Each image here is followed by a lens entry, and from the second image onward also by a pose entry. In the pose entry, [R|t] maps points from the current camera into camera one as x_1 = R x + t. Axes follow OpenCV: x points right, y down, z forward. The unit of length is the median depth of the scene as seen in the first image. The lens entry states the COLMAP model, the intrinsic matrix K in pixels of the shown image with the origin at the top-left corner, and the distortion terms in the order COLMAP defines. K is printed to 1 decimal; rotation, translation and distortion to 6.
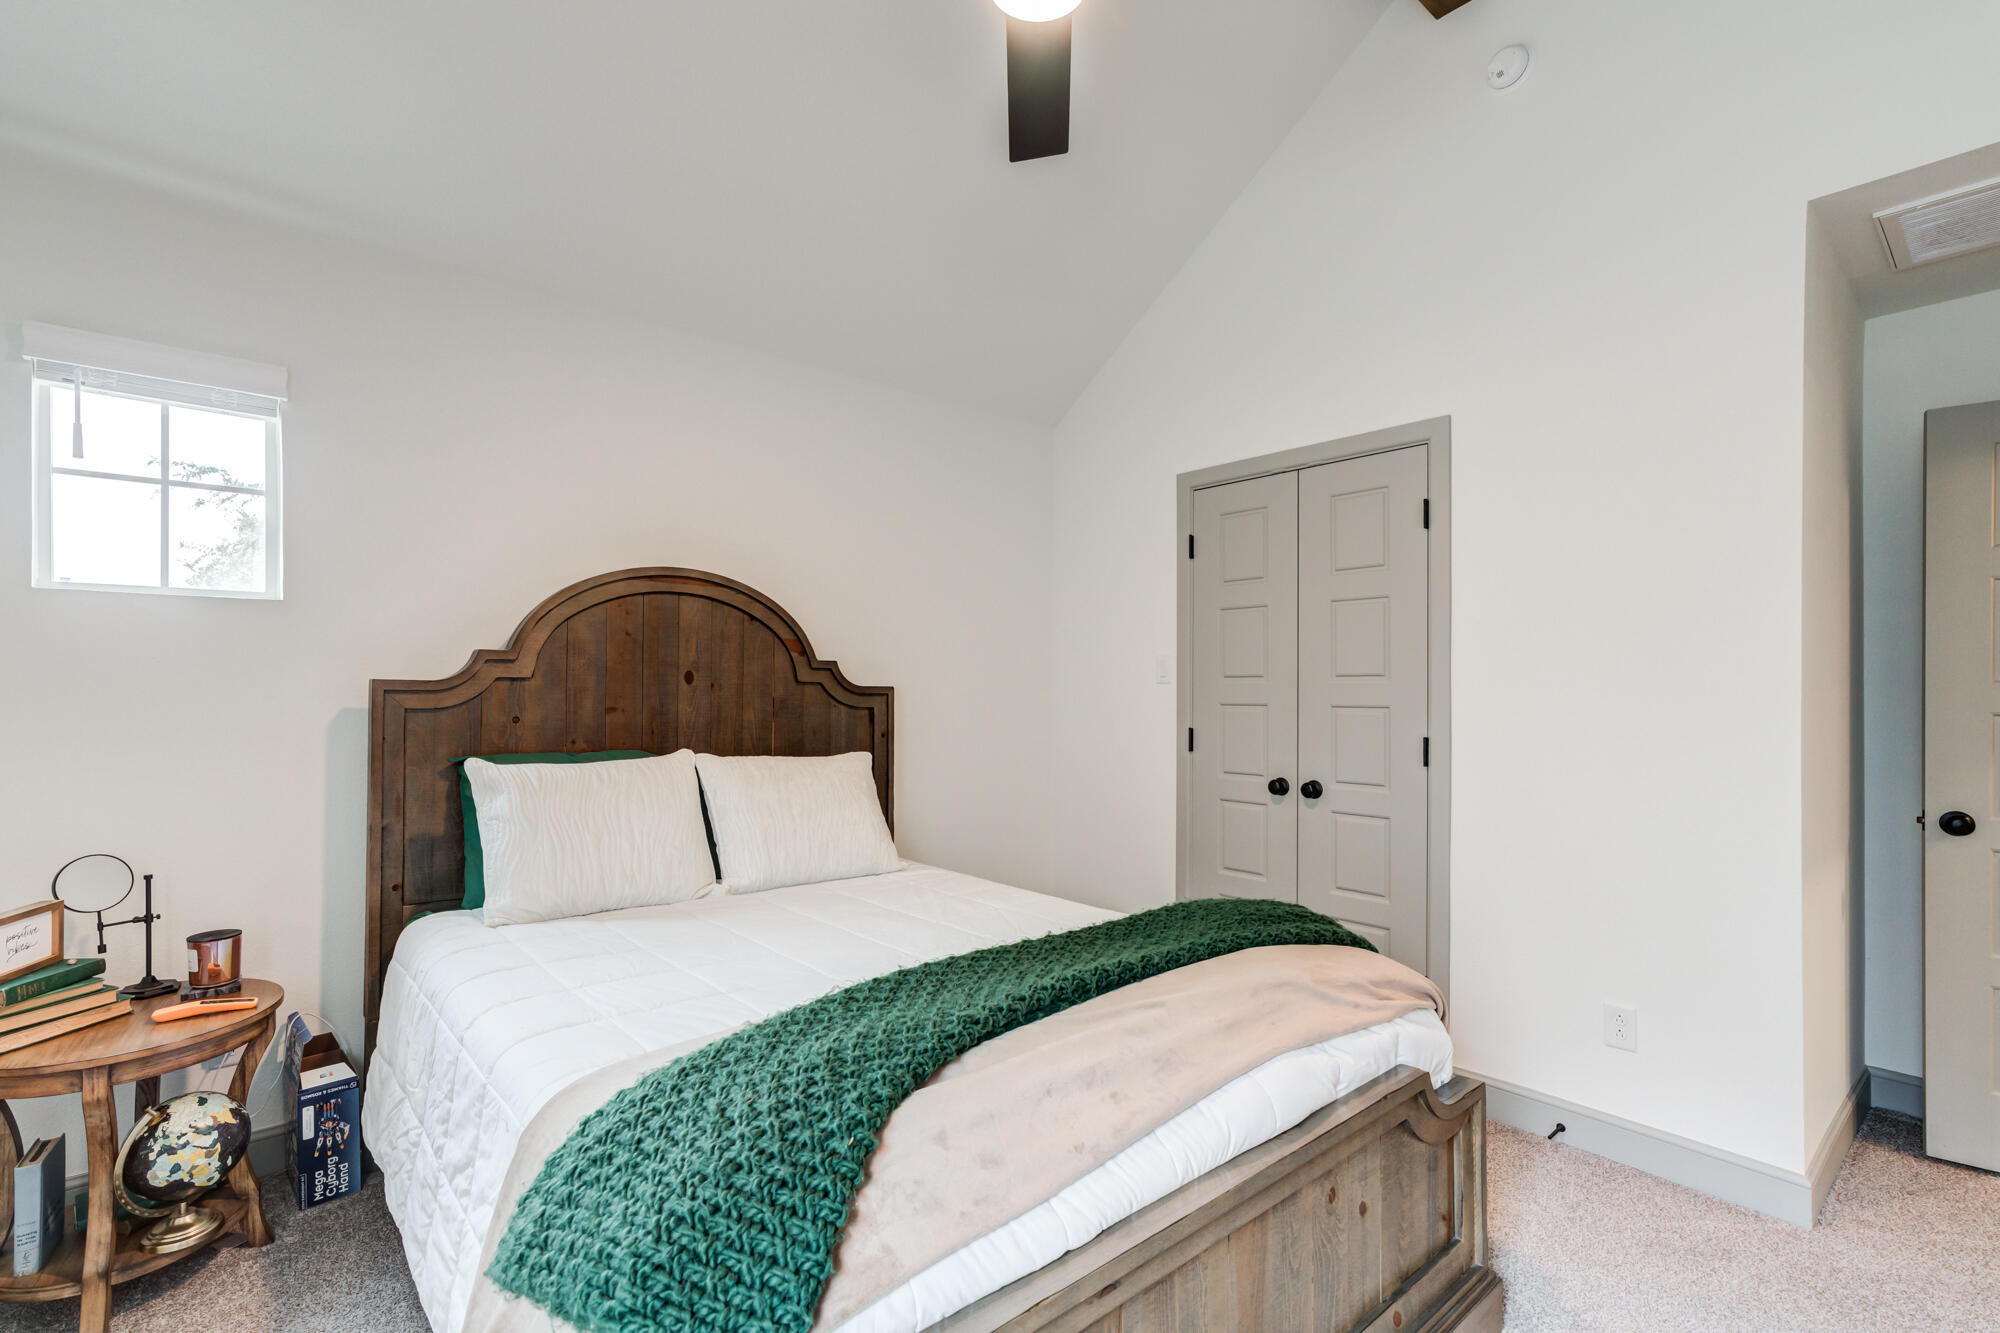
lens RADIAL K [[894.4, 0, 997.9], [0, 894.4, 660.1], [0, 0, 1]] dist [-0.018924, 0.014581]
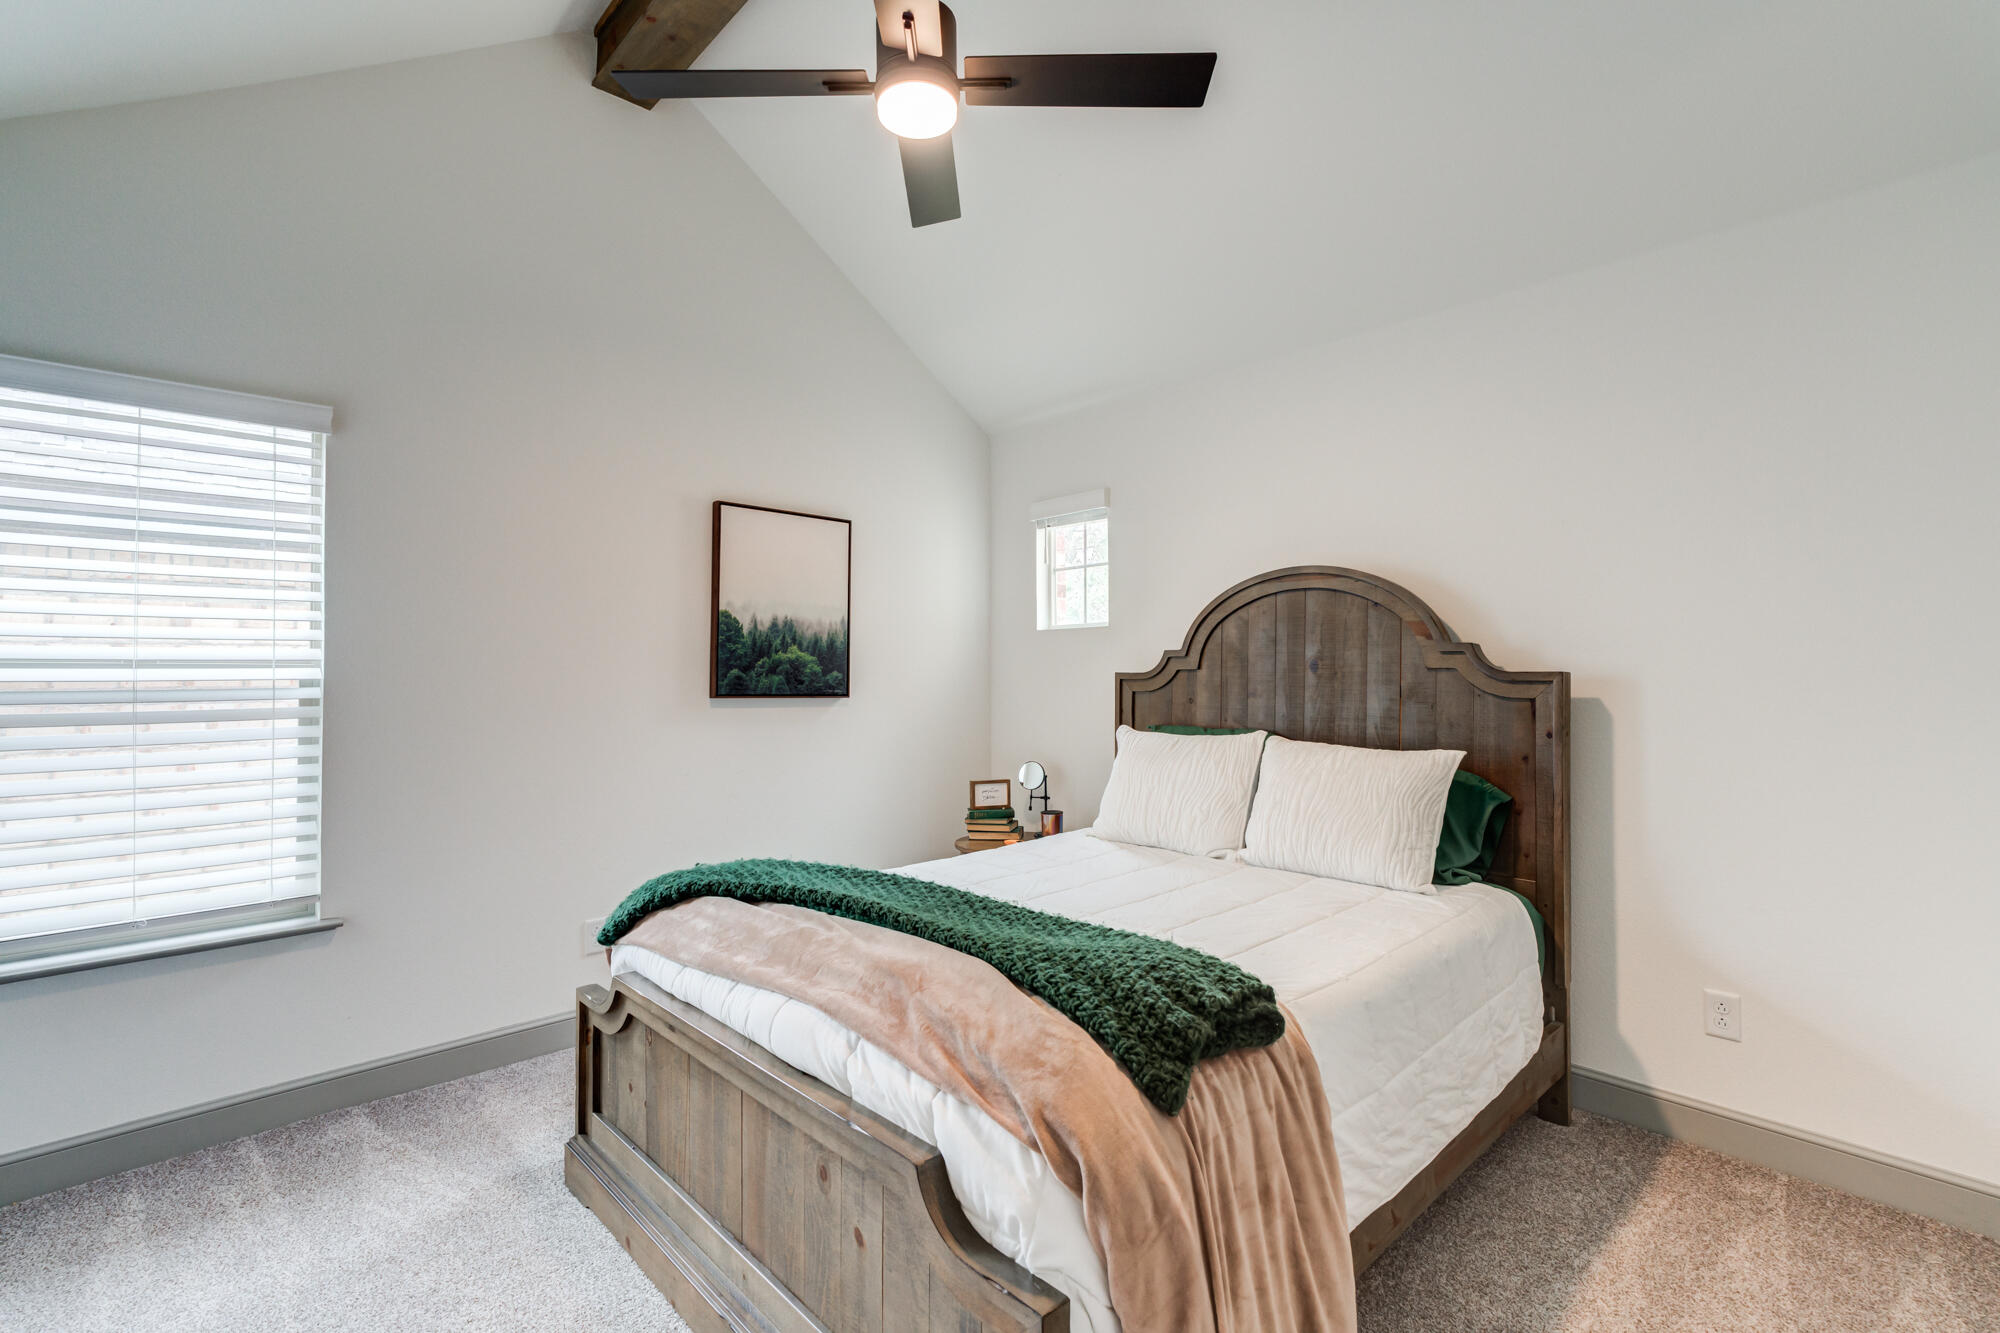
lens RADIAL K [[894.4, 0, 997.9], [0, 894.4, 660.1], [0, 0, 1]] dist [-0.018924, 0.014581]
pose [[0.050819, -0.020926, -0.998489, 0.795048], [0.041934, 0.998943, -0.018802, 0.018423], [0.997827, -0.040915, 0.051643, 0.640174]]
